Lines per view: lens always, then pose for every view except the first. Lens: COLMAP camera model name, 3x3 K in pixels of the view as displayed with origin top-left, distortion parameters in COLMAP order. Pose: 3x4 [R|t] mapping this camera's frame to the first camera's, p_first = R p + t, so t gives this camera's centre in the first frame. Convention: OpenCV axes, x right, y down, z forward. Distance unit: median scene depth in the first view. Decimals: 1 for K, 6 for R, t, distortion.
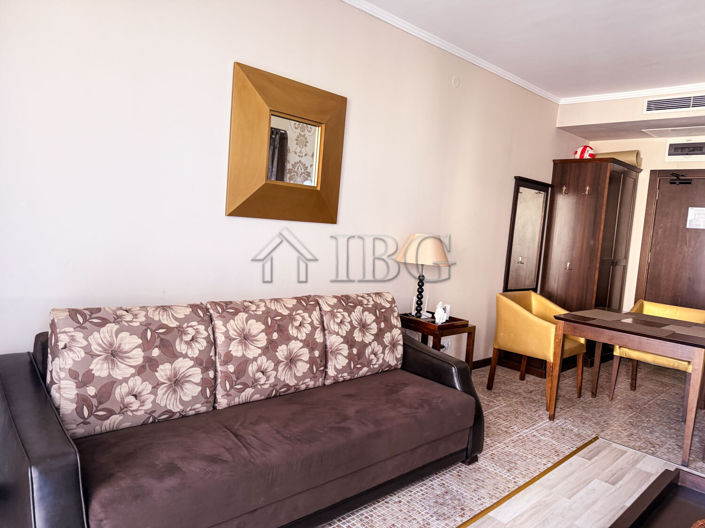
lens RADIAL K [[495.9, 0, 349.7], [0, 495.9, 260.8], [0, 0, 1]] dist [0.034372, -0.054521]
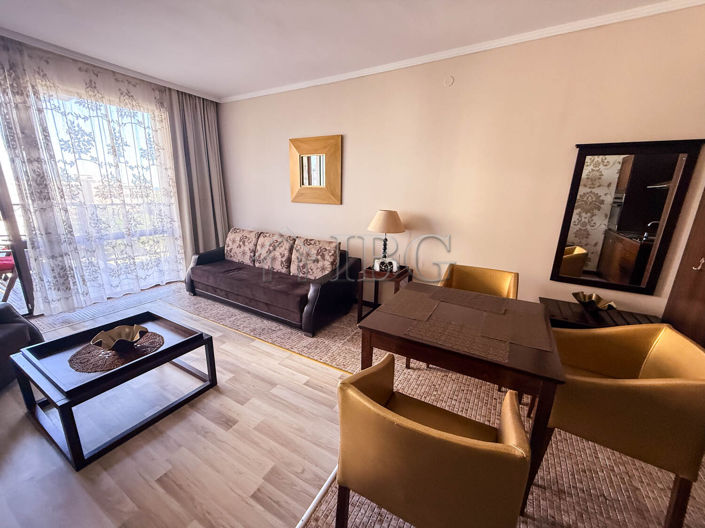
lens RADIAL K [[281.5, 0, 351.4], [0, 281.5, 264.6], [0, 0, 1]] dist [-0.000072, 0.000278]
pose [[0.283732, 0.169935, -0.943726, 1.212795], [-0.077319, 0.985022, 0.154125, -0.020746], [0.955781, 0.029238, 0.292621, 0.844824]]
